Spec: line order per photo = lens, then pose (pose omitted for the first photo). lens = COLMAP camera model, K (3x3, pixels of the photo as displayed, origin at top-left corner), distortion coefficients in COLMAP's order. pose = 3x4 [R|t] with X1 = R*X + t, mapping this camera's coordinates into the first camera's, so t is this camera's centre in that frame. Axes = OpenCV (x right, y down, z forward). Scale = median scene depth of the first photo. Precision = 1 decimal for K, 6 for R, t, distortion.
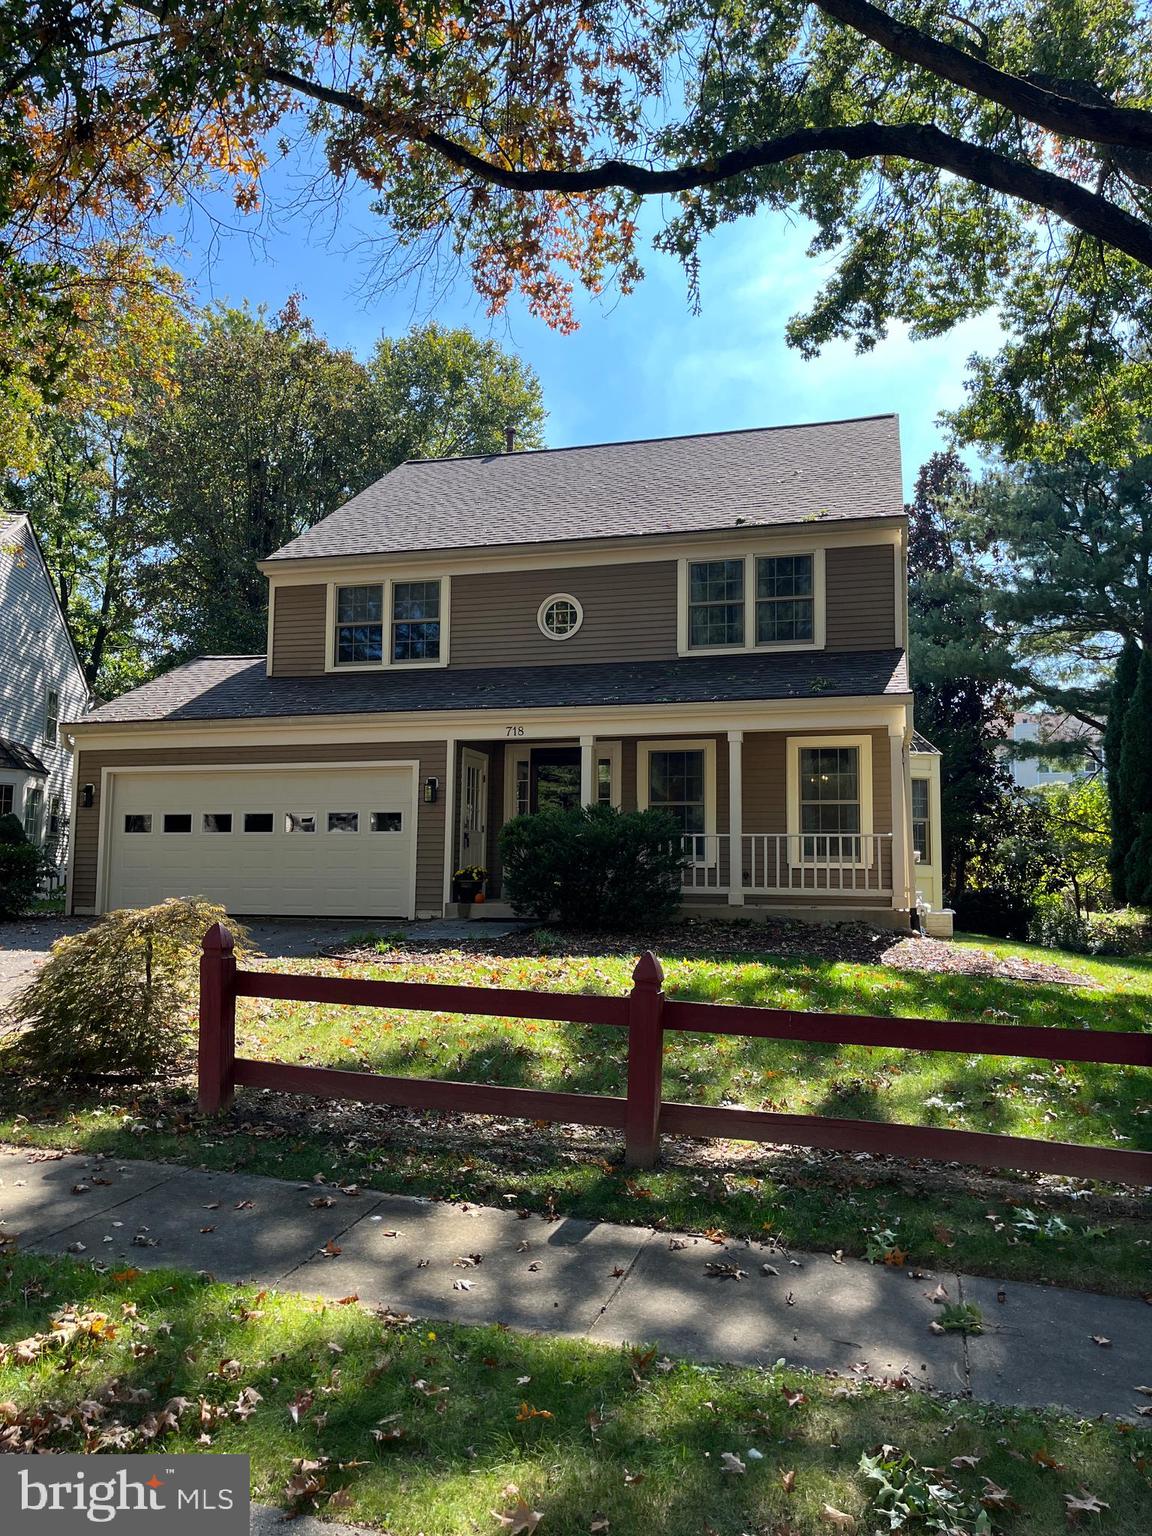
lens RADIAL K [[1153.4, 0, 544.4], [0, 1153.4, 779.3], [0, 0, 1]] dist [0.056062, -0.061411]
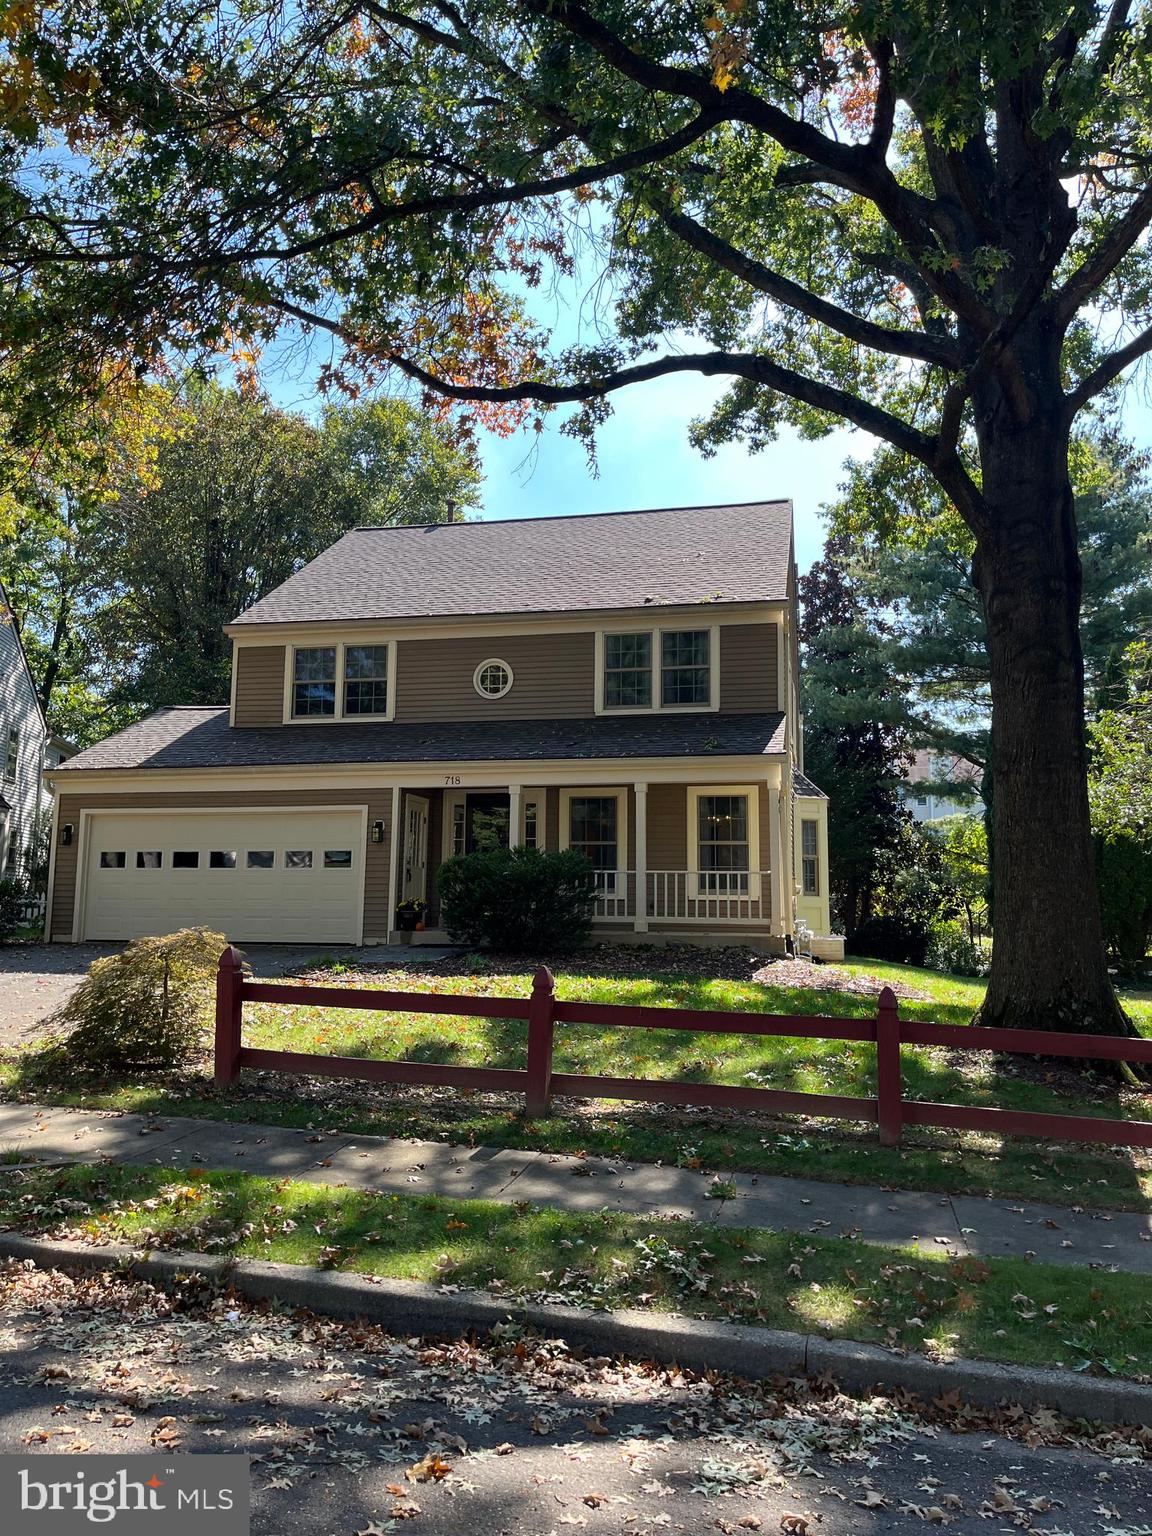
lens RADIAL K [[1153.4, 0, 541.7], [0, 1153.4, 755.7], [0, 0, 1]] dist [0.056062, -0.061411]
pose [[0.998699, 0.006614, 0.050569, 0.004957], [-0.004432, 0.999060, -0.043125, -0.016460], [-0.050807, 0.042845, 0.997789, -0.147066]]
